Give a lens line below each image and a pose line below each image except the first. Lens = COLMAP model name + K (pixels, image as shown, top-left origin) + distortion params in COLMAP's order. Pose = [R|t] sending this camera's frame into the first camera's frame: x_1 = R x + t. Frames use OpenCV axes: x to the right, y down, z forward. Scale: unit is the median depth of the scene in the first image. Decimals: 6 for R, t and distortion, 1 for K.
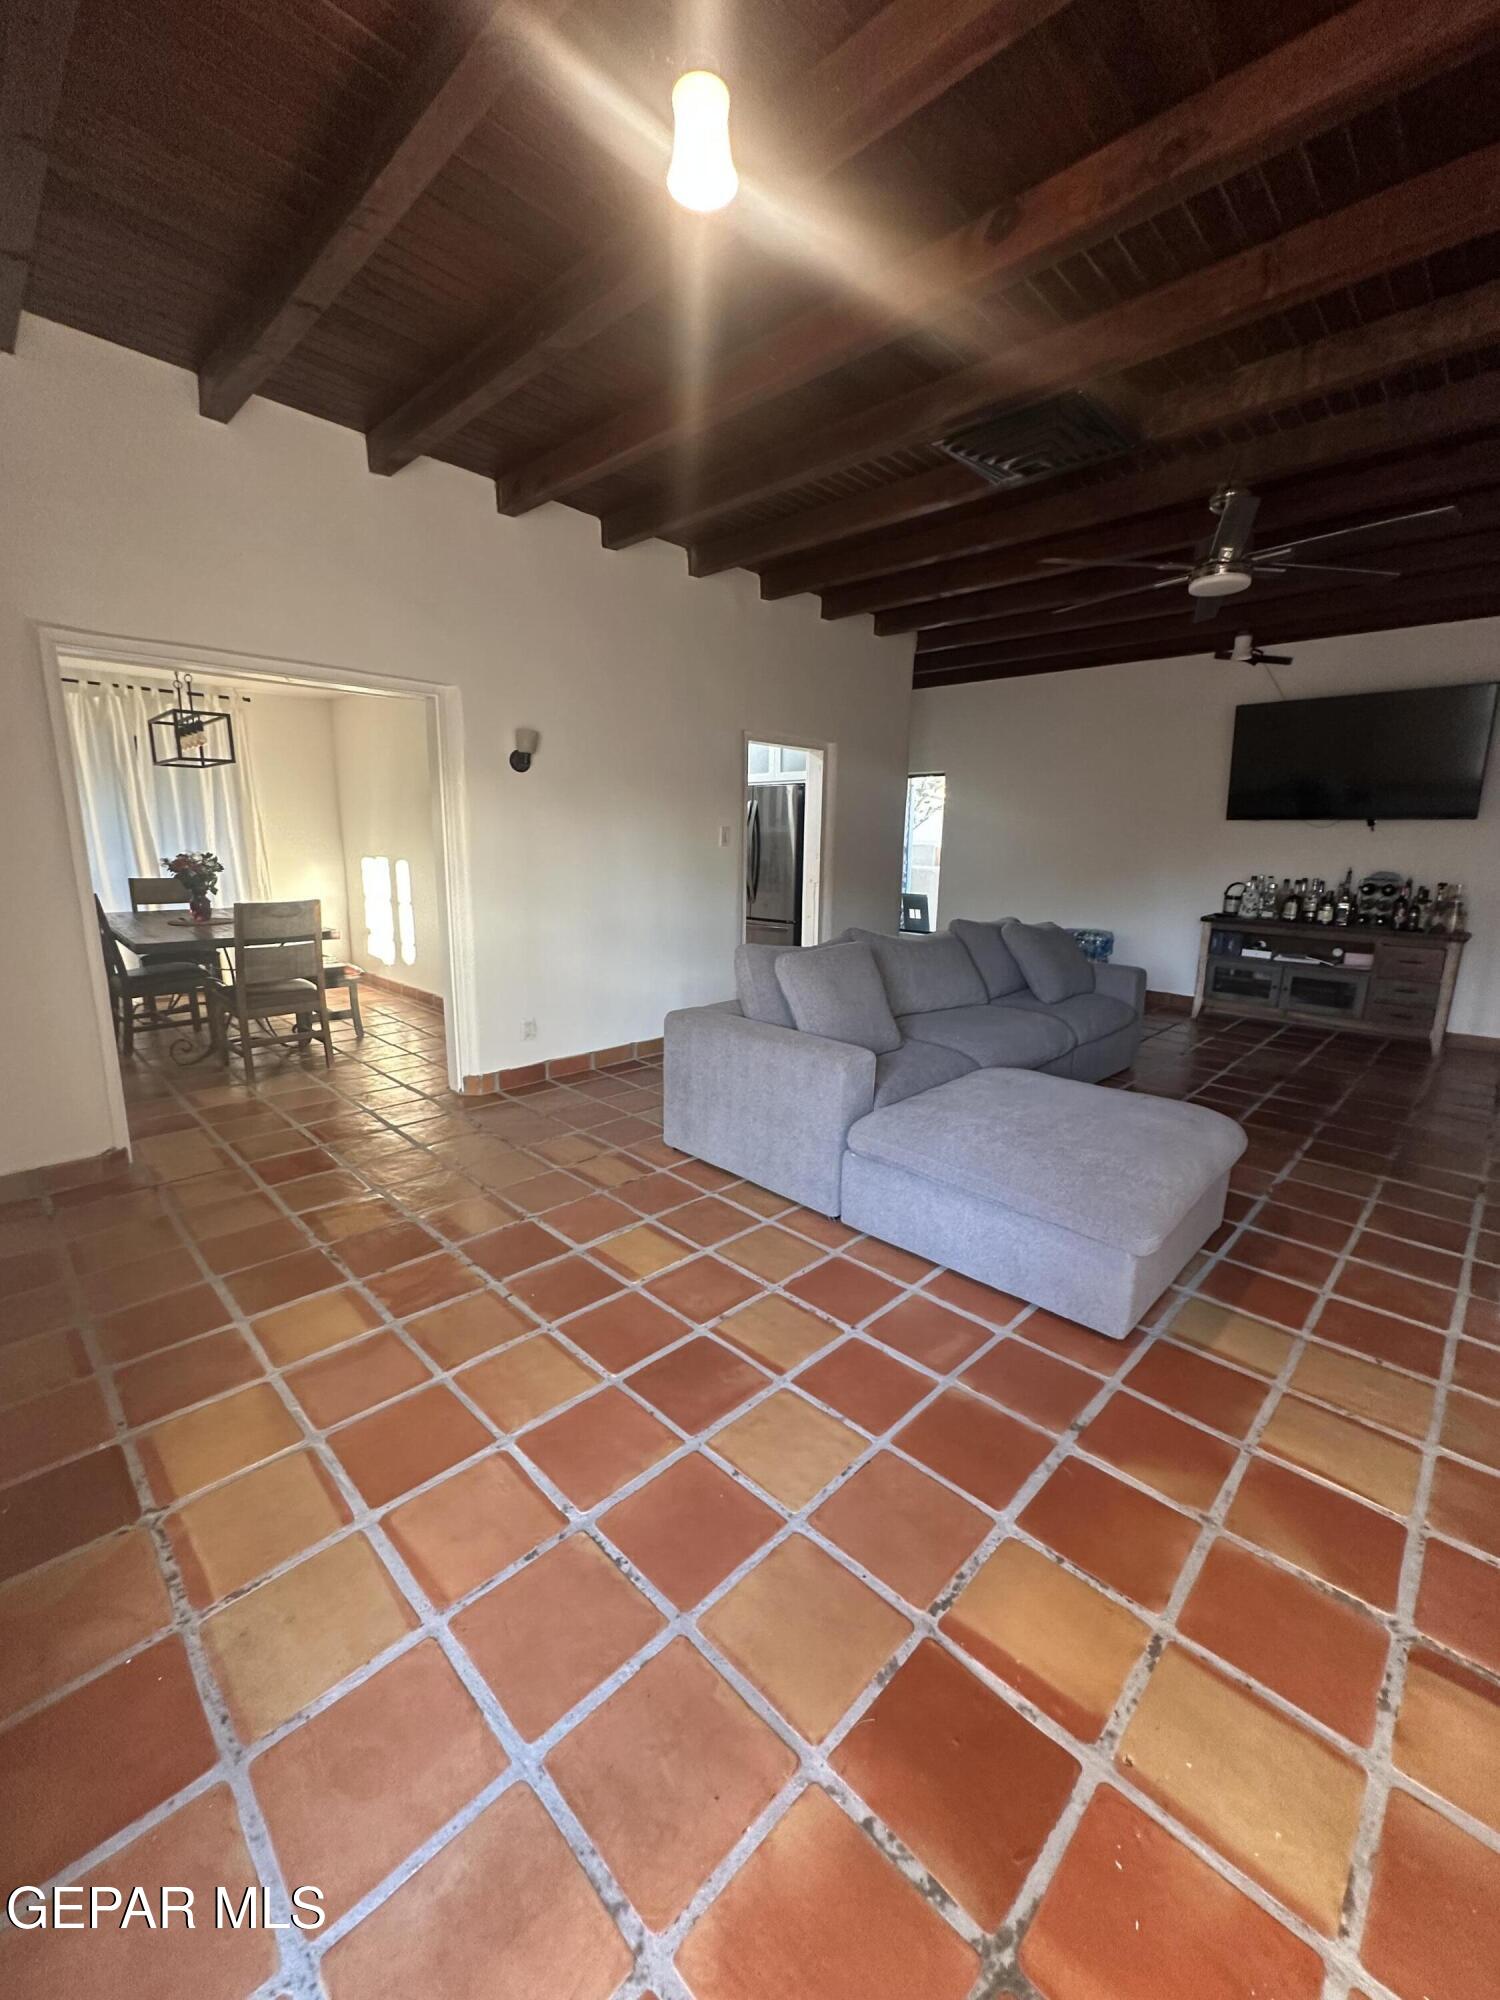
lens RADIAL K [[798.2, 0, 757.1], [0, 798.2, 1005.5], [0, 0, 1]] dist [0.000252, 0.000317]
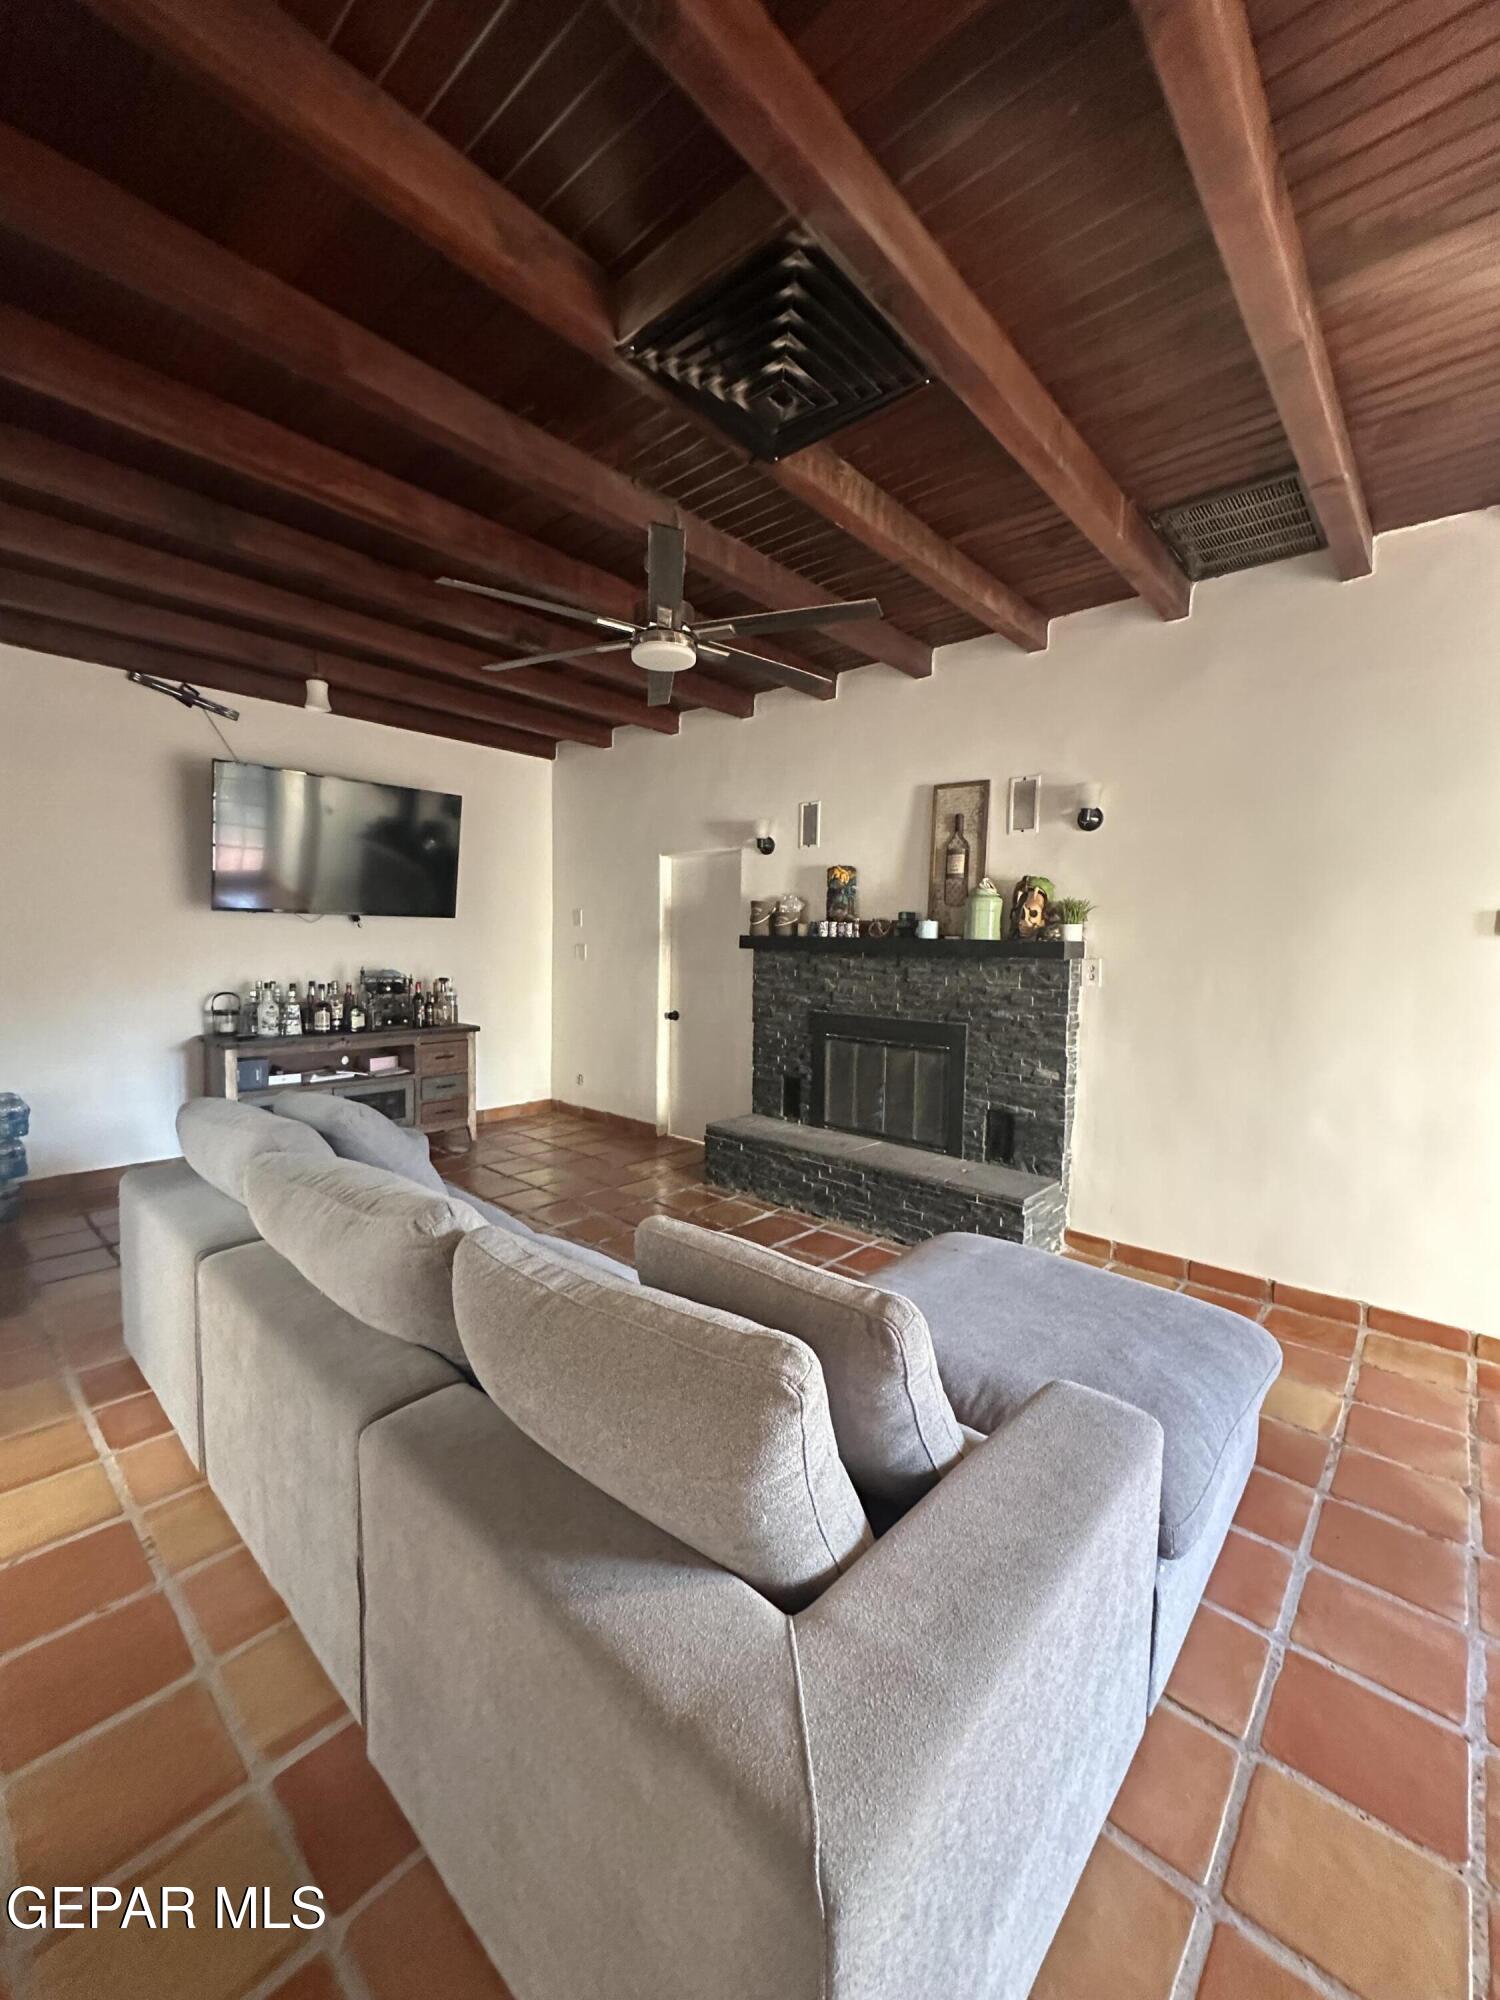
lens RADIAL K [[798.2, 0, 758.9], [0, 798.2, 995.9], [0, 0, 1]] dist [0.000252, 0.000317]
pose [[-0.037584, -0.086151, 0.995573, -0.178869], [0.182181, 0.978990, 0.091594, -0.140027], [-0.982547, 0.184817, -0.021099, 0.575079]]
